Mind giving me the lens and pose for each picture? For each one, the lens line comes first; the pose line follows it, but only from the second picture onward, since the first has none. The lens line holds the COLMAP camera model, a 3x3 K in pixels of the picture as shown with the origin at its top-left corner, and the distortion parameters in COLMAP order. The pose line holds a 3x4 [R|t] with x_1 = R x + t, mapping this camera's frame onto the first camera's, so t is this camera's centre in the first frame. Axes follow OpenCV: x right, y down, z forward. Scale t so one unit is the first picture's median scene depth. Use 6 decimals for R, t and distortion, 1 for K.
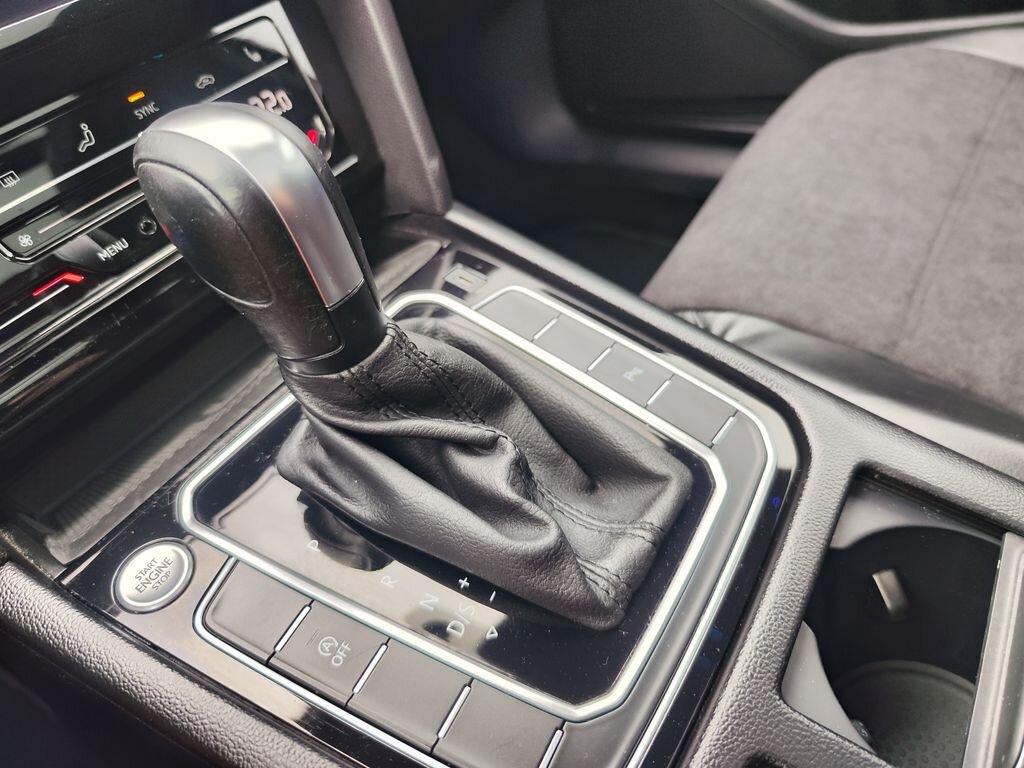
lens RADIAL K [[770.7, 0, 512.2], [0, 770.7, 385.0], [0, 0, 1]] dist [-0.005081, 0.001603]
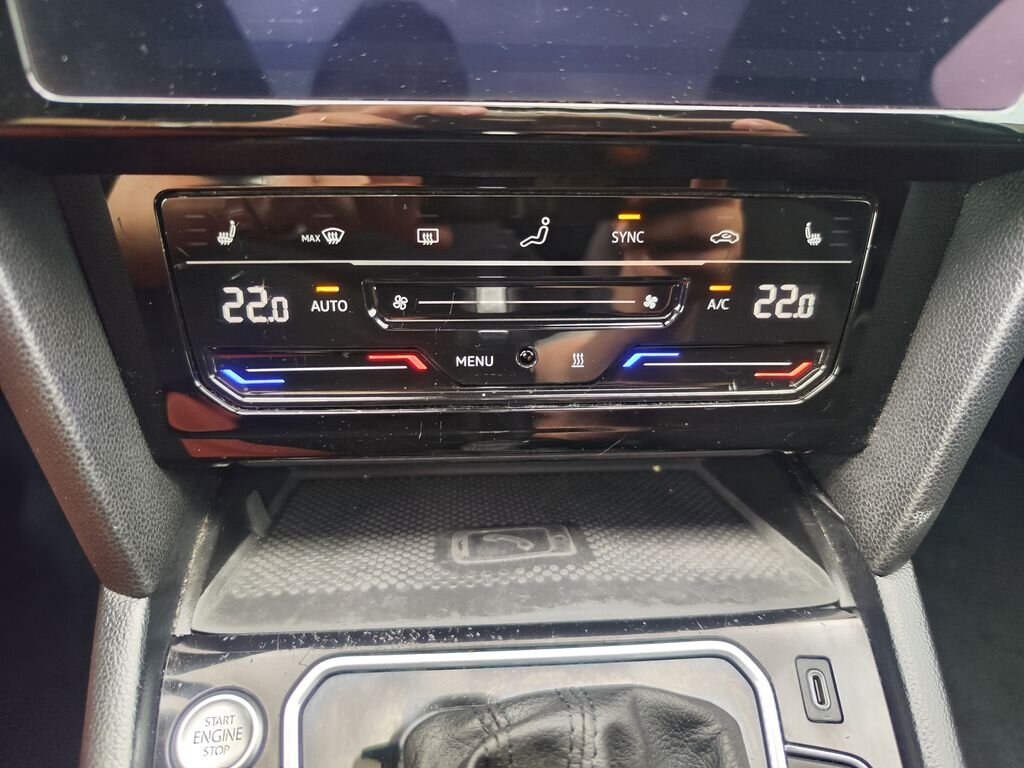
lens RADIAL K [[770.7, 0, 511.1], [0, 770.7, 383.1], [0, 0, 1]] dist [-0.005081, 0.001603]
pose [[0.614986, 0.683003, -0.394080, -0.147204], [-0.619807, 0.727648, 0.293883, -0.380332], [0.487475, 0.063519, 0.870823, 0.291001]]
